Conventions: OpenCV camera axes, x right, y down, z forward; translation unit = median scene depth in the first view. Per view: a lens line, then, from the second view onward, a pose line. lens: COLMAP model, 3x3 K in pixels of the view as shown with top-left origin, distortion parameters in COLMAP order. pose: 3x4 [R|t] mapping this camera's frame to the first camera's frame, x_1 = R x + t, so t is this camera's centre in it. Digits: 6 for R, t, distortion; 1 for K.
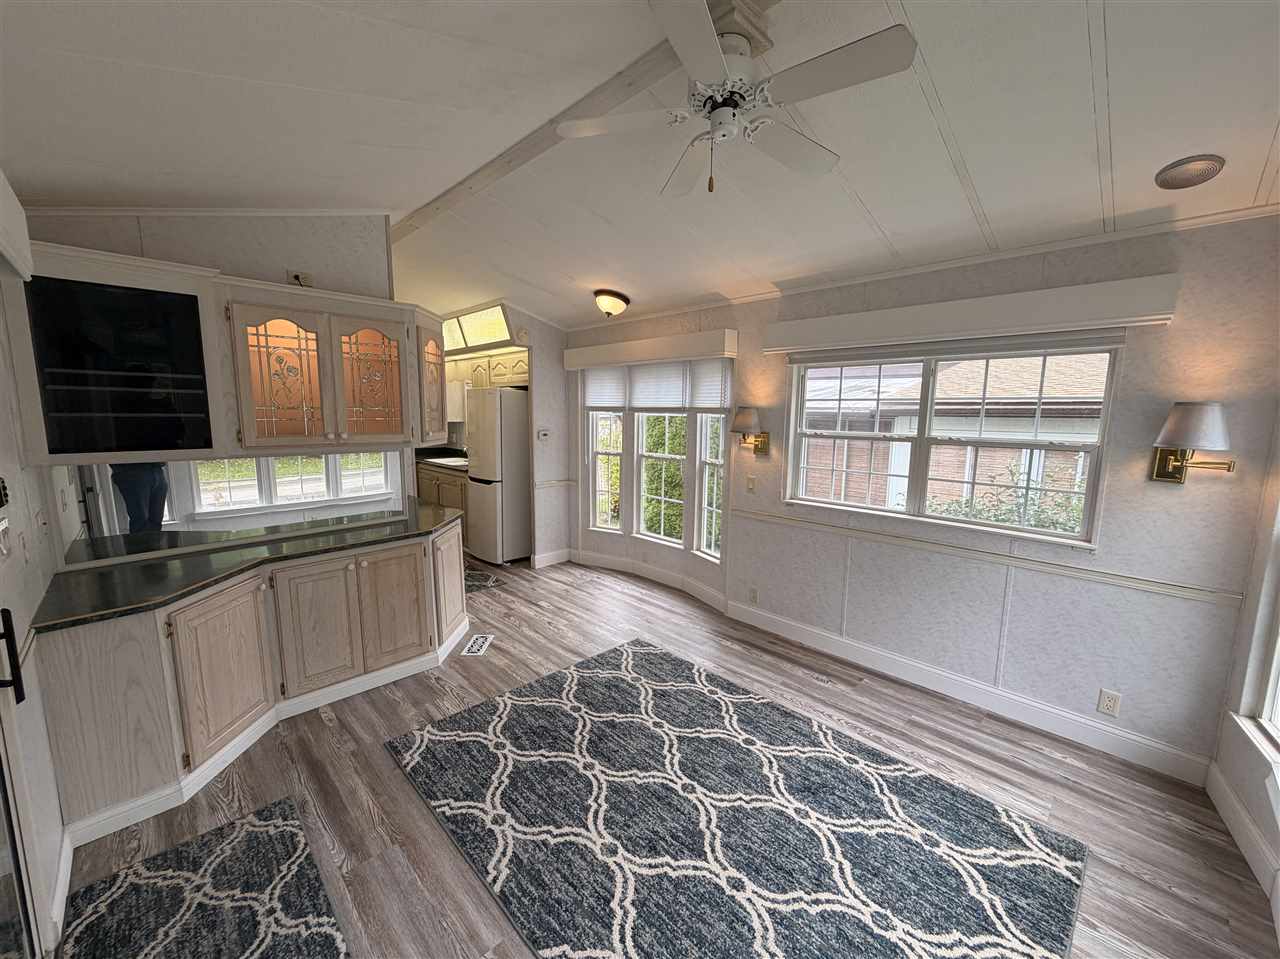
lens RADIAL K [[506.1, 0, 640.0], [0, 506.1, 479.5], [0, 0, 1]] dist [-0.000077, -0.000040]
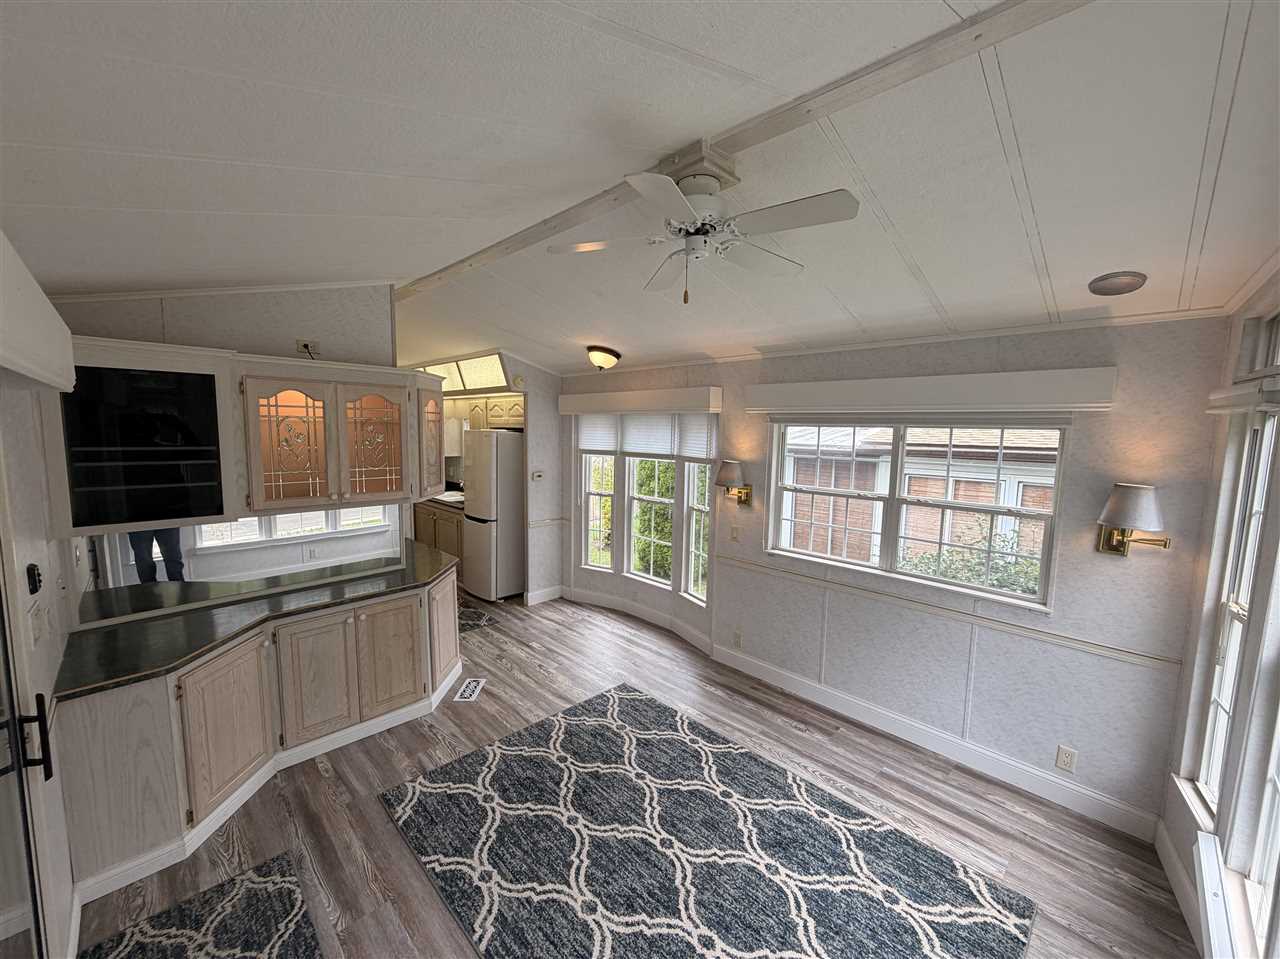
lens RADIAL K [[505.3, 0, 640.5], [0, 505.3, 480.3], [0, 0, 1]] dist [0.000988, -0.000007]
pose [[0.999938, 0.008333, 0.007390, 0.025862], [-0.008098, 0.999476, -0.031351, -0.106429], [-0.007647, 0.031289, 0.999481, -0.073502]]
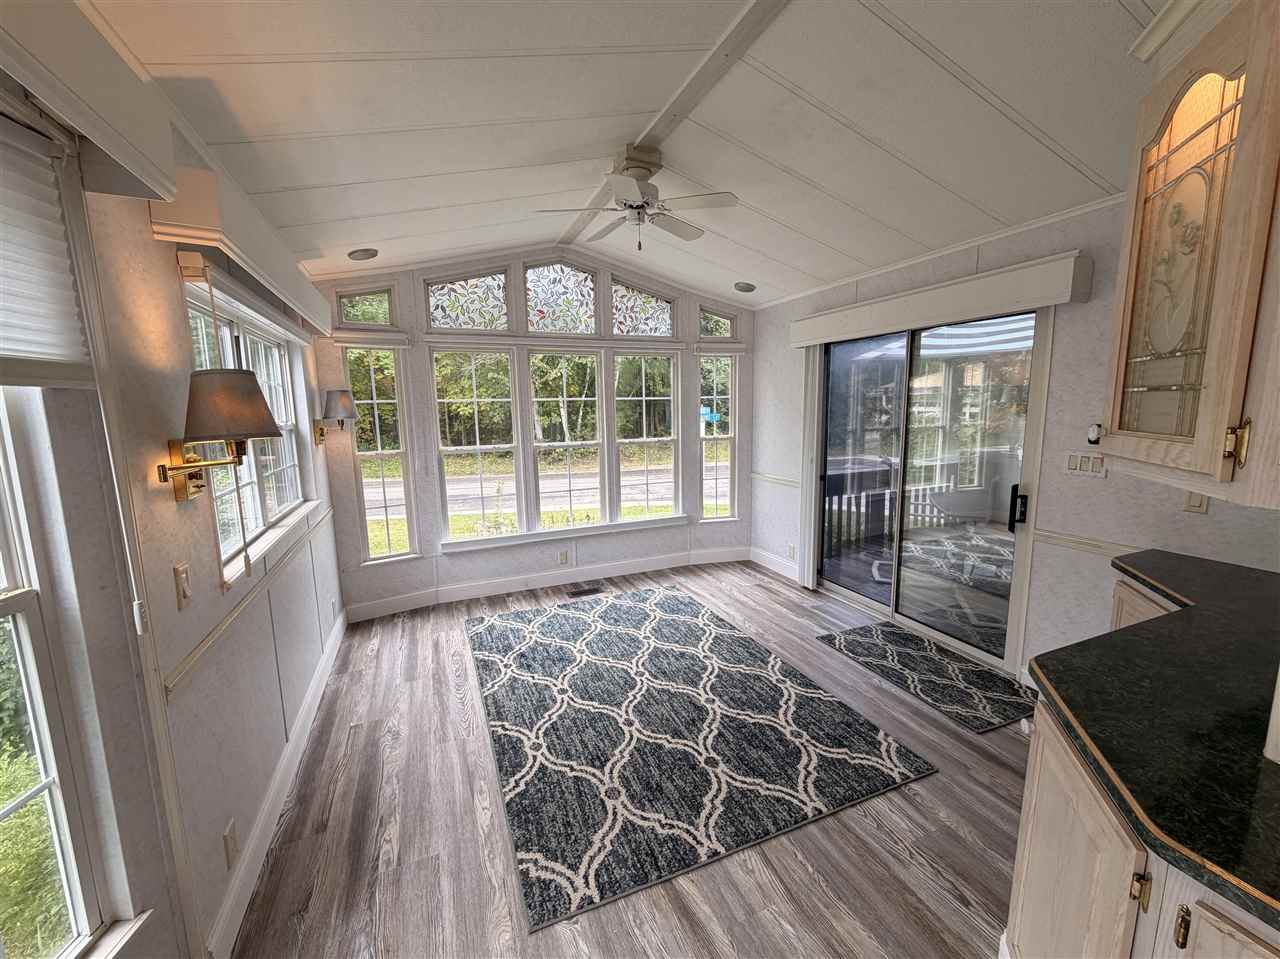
lens RADIAL K [[506.1, 0, 640.0], [0, 506.1, 479.5], [0, 0, 1]] dist [-0.000077, -0.000040]
pose [[-0.930415, -0.045230, 0.363707, -0.342014], [0.059625, 0.960457, 0.271970, -0.228874], [-0.361626, 0.274731, -0.890926, 1.909172]]
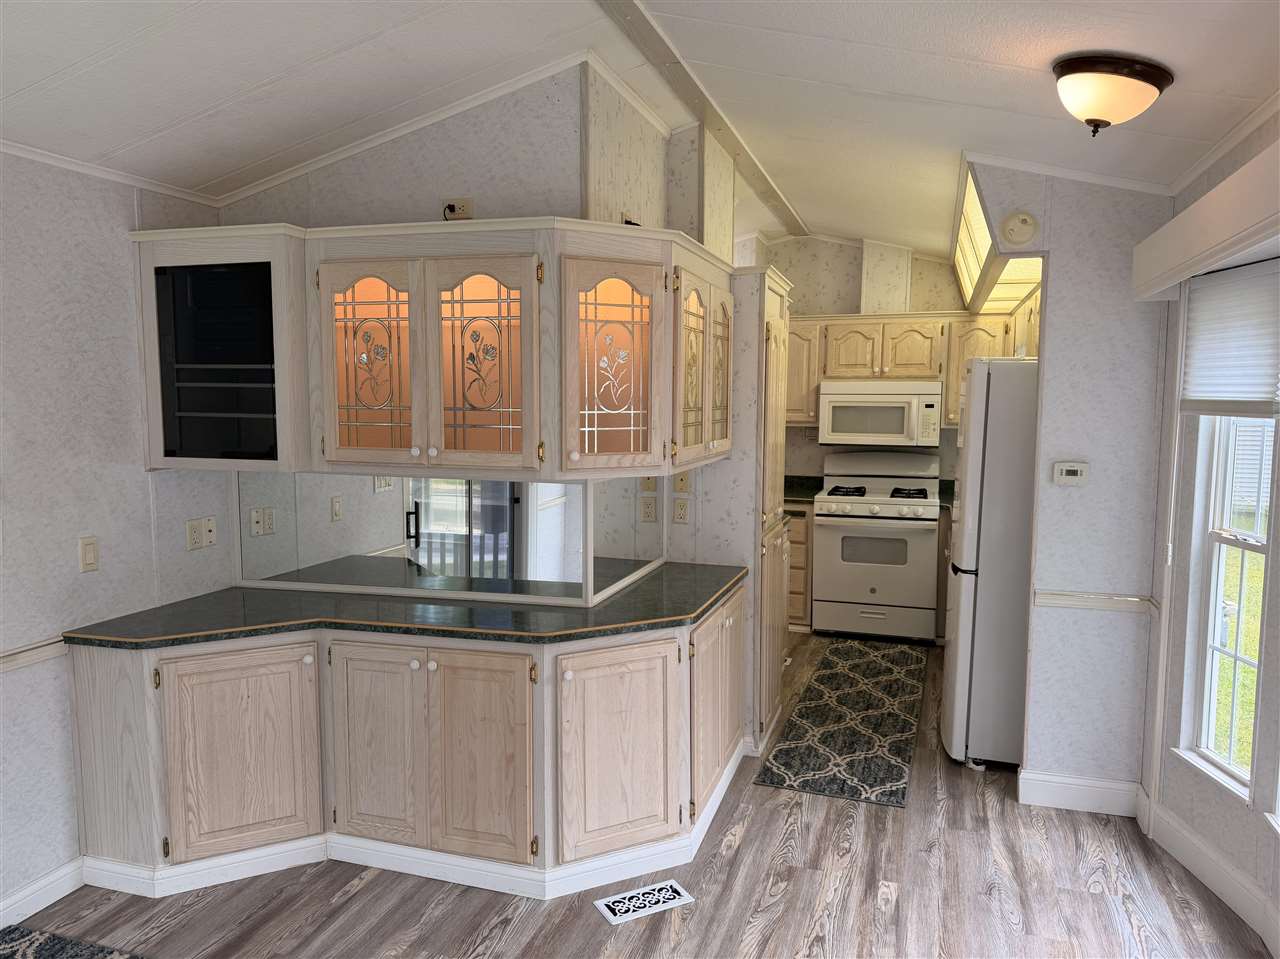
lens RADIAL K [[897.8, 0, 646.5], [0, 897.8, 484.1], [0, 0, 1]] dist [0.088977, -0.134238]
pose [[0.465385, 0.080314, -0.881457, 0.603847], [-0.121304, 0.992265, 0.026365, -0.127649], [0.876756, 0.094654, 0.471528, 0.838583]]
